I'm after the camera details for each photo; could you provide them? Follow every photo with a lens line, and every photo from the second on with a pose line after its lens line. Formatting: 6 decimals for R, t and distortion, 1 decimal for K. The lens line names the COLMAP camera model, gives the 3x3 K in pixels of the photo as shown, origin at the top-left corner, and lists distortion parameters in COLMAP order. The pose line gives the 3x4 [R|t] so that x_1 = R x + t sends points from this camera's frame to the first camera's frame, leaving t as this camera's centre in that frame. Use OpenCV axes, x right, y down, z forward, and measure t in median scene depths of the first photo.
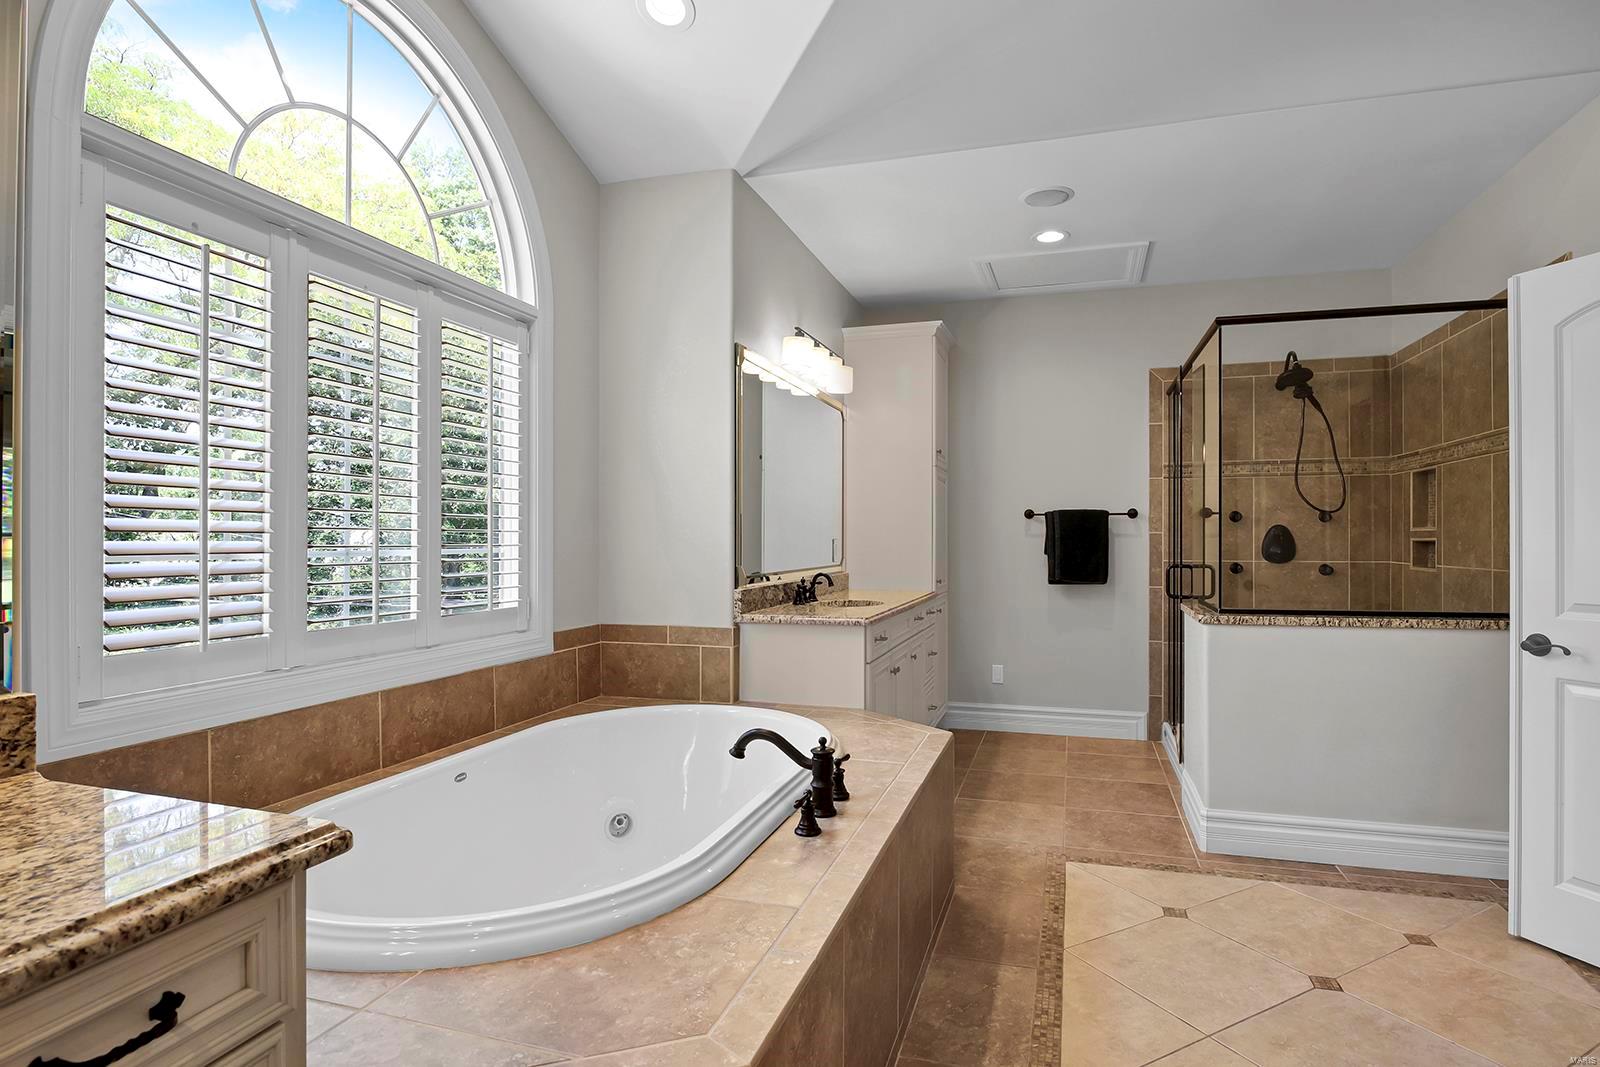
lens RADIAL K [[808.5, 0, 806.8], [0, 808.5, 536.7], [0, 0, 1]] dist [-0.005865, -0.002655]
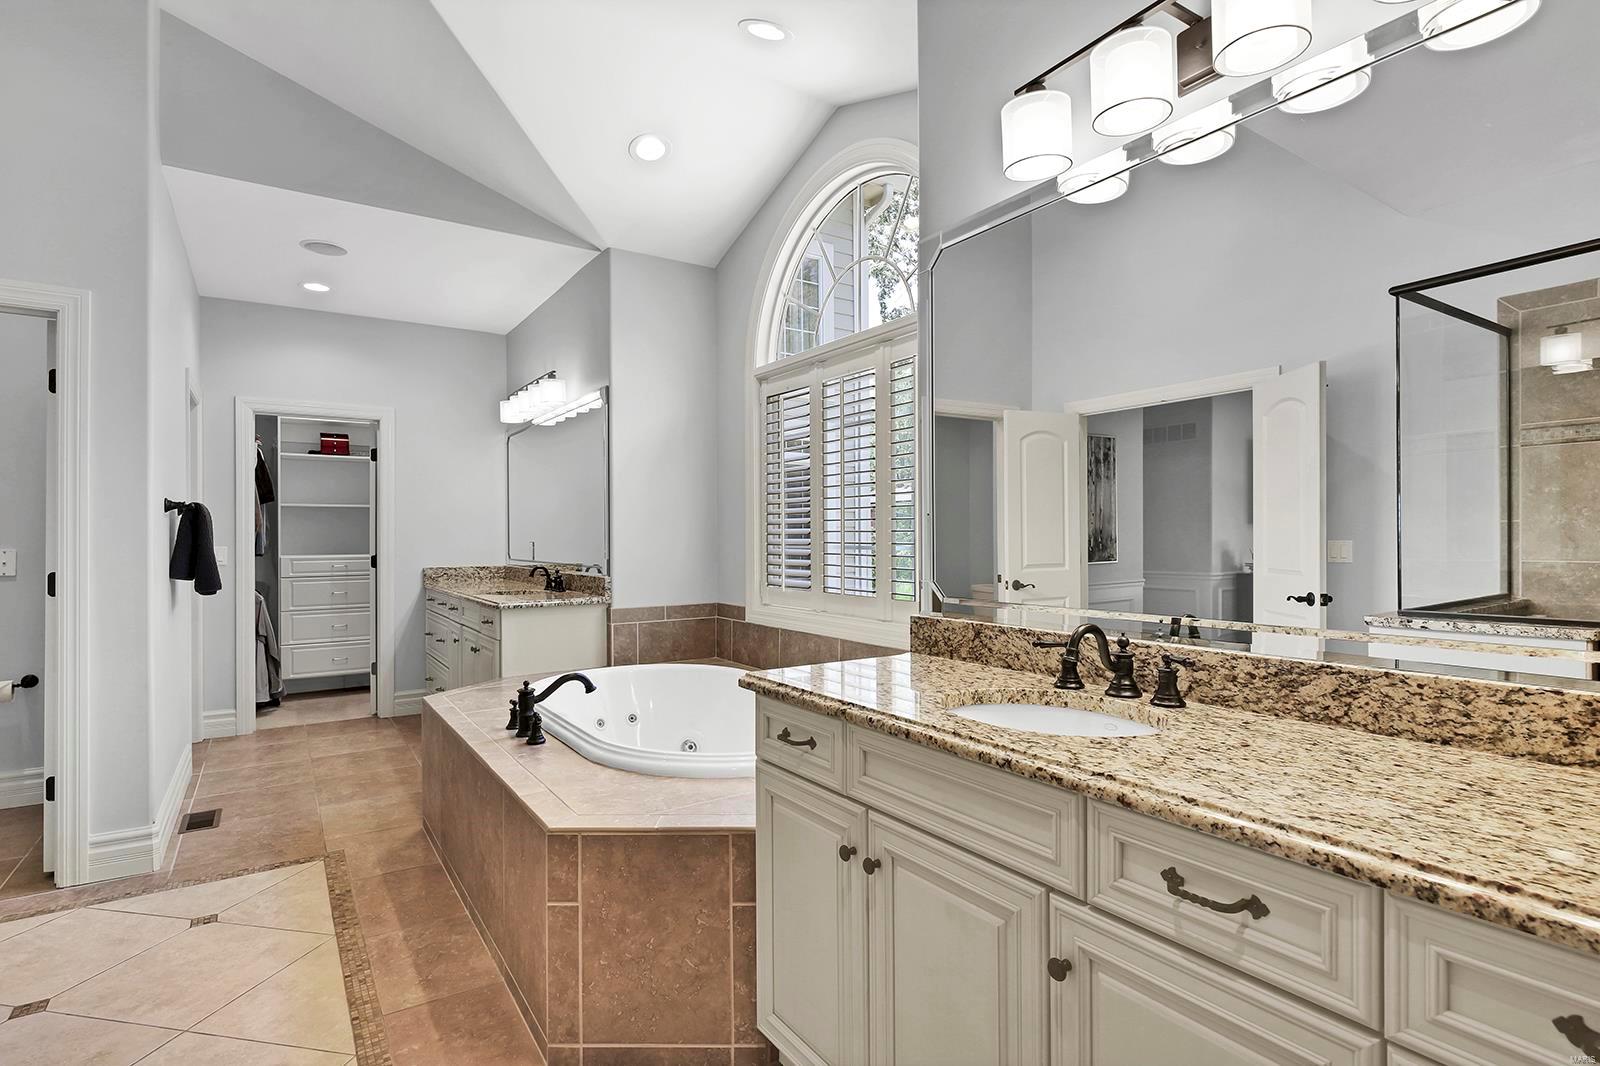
lens RADIAL K [[808.5, 0, 805.0], [0, 808.5, 540.3], [0, 0, 1]] dist [-0.005865, -0.002655]
pose [[-0.615960, 0.003144, -0.787771, 0.736036], [0.009781, 0.999945, -0.003657, 0.018536], [0.787716, -0.009958, -0.615958, 2.025940]]
